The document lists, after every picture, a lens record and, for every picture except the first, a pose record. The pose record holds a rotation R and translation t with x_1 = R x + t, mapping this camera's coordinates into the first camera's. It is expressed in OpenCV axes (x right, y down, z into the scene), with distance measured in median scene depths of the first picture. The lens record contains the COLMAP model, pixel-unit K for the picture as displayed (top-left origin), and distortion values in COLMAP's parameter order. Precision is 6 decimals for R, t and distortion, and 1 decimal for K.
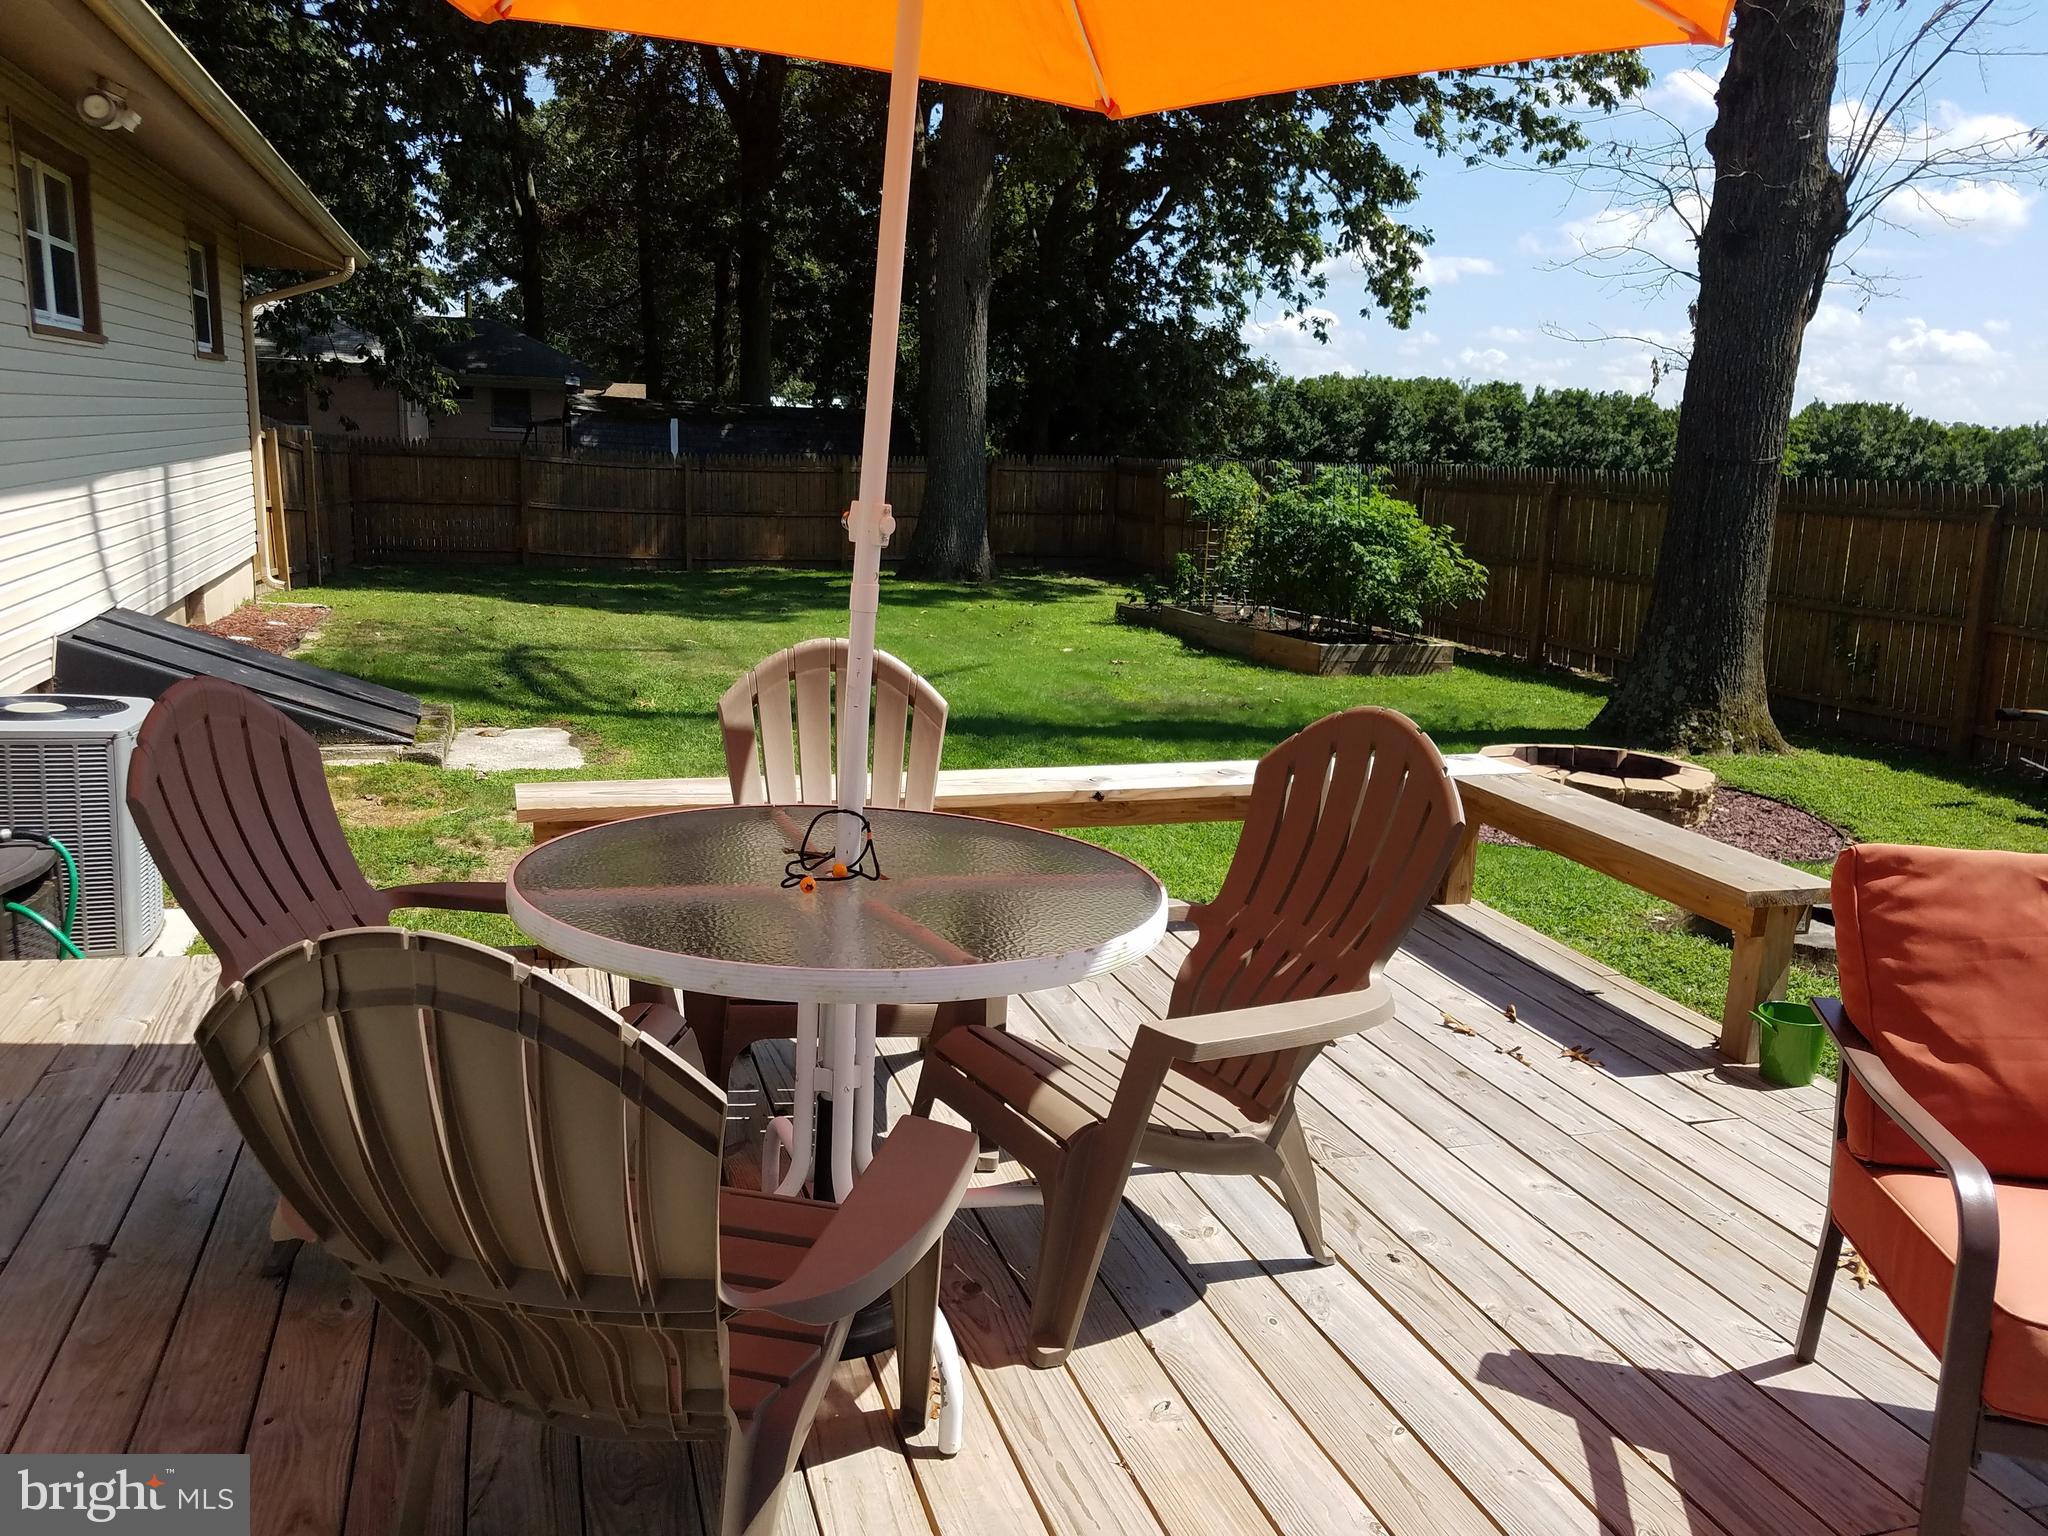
lens RADIAL K [[1587.5, 0, 972.8], [0, 1587.5, 795.6], [0, 0, 1]] dist [0.003034, 0.008814]
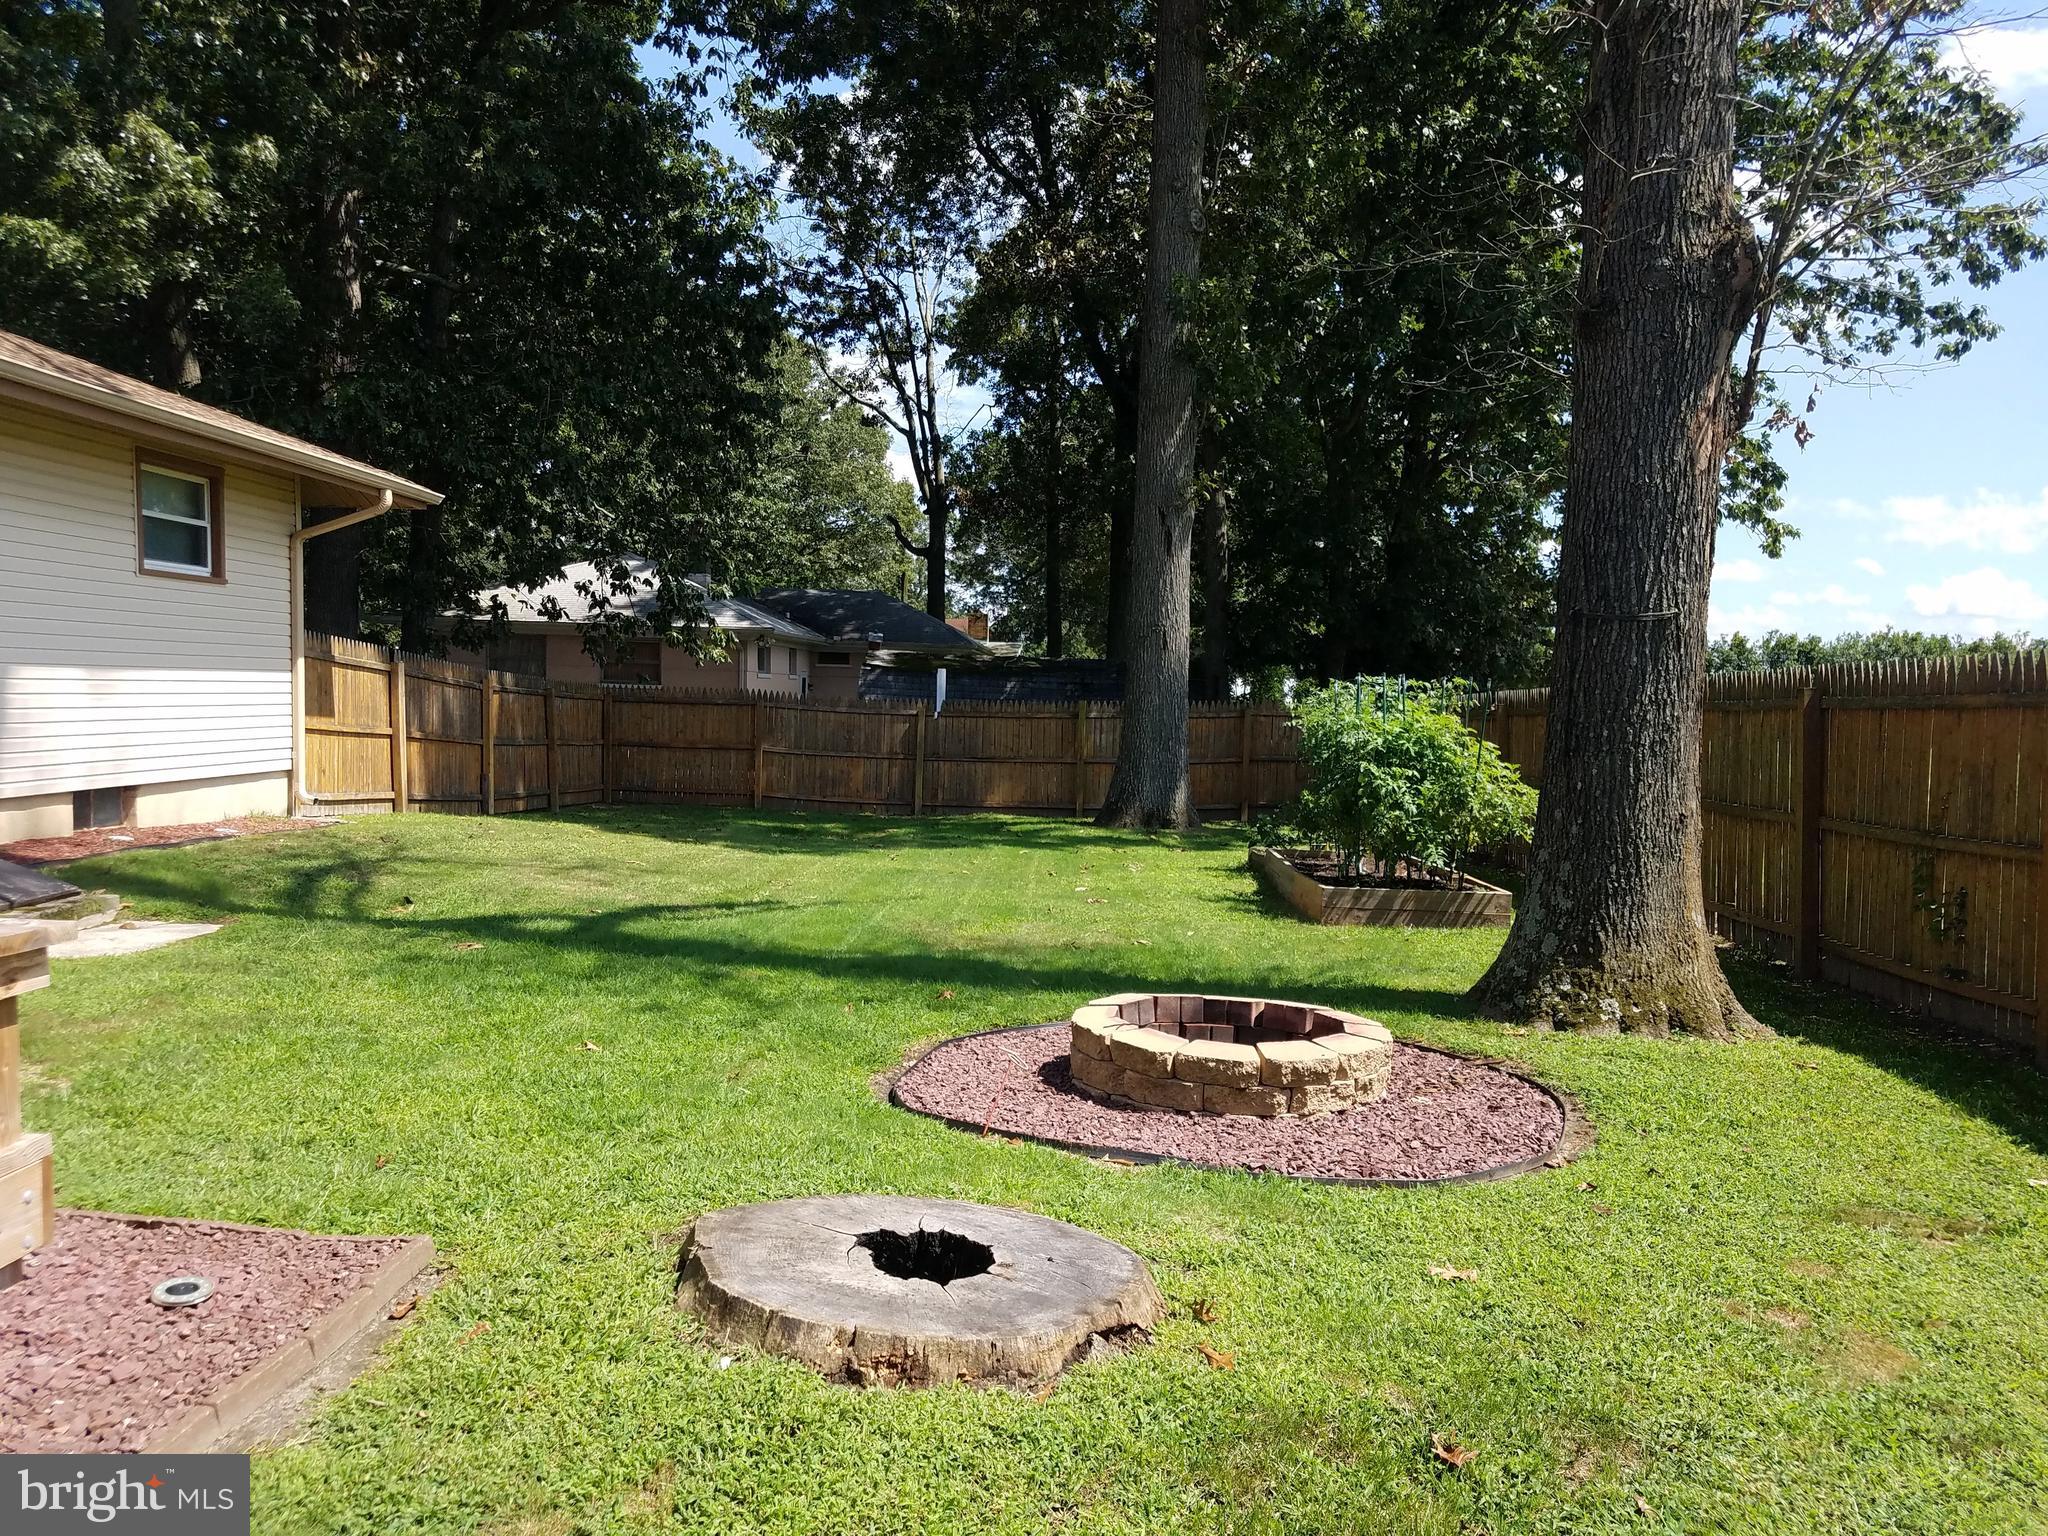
lens RADIAL K [[1606.3, 0, 999.5], [0, 1606.3, 830.3], [0, 0, 1]] dist [-0.006480, 0.006802]
pose [[0.950103, 0.013868, -0.311627, 0.314145], [-0.061191, 0.987887, -0.142599, 0.001663], [0.305875, 0.154553, 0.939444, 0.183108]]
